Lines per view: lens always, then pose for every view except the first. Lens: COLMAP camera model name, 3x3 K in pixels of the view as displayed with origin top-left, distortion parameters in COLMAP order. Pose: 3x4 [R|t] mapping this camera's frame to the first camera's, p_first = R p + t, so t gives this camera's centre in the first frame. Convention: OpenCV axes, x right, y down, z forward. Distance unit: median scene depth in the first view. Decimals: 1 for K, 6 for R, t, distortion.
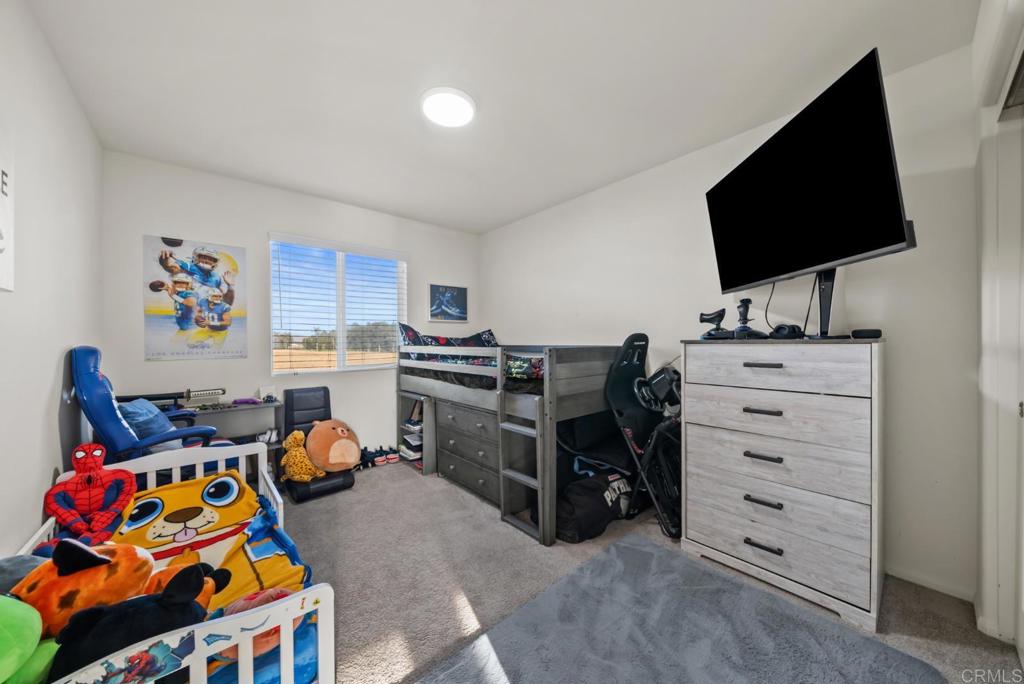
lens RADIAL K [[356.6, 0, 512.0], [0, 356.6, 342.0], [0, 0, 1]] dist [-0.001158, -0.000096]
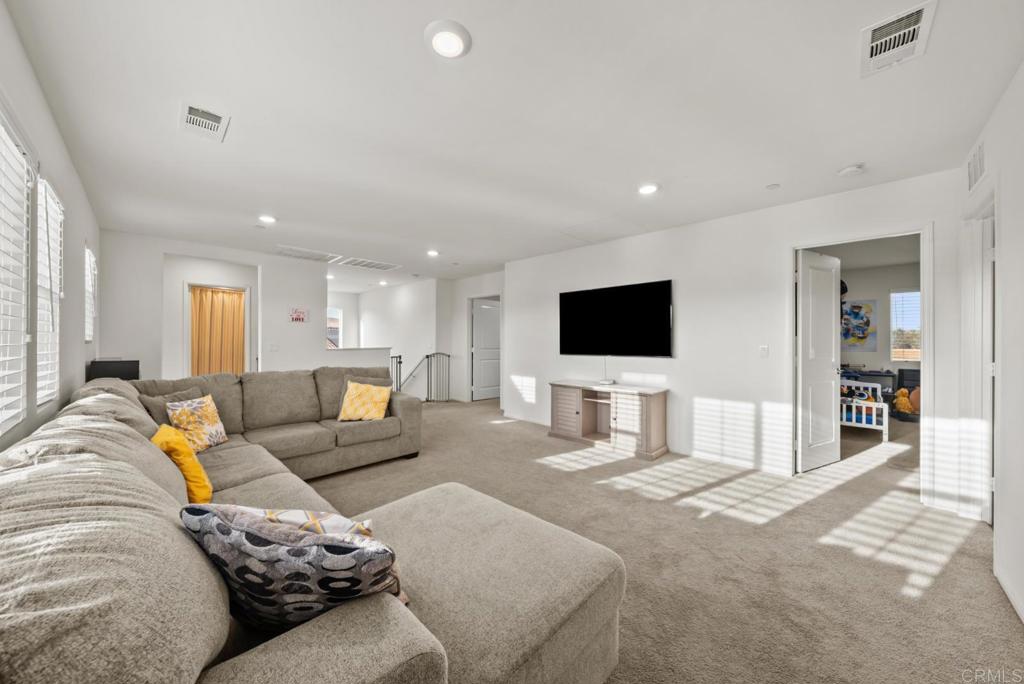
lens RADIAL K [[356.6, 0, 512.0], [0, 356.6, 342.0], [0, 0, 1]] dist [-0.001158, -0.000096]
pose [[0.092219, 0.008373, -0.995704, 1.214865], [0.000604, 0.999964, 0.008465, -0.032840], [0.995739, -0.001382, 0.092211, -1.412227]]
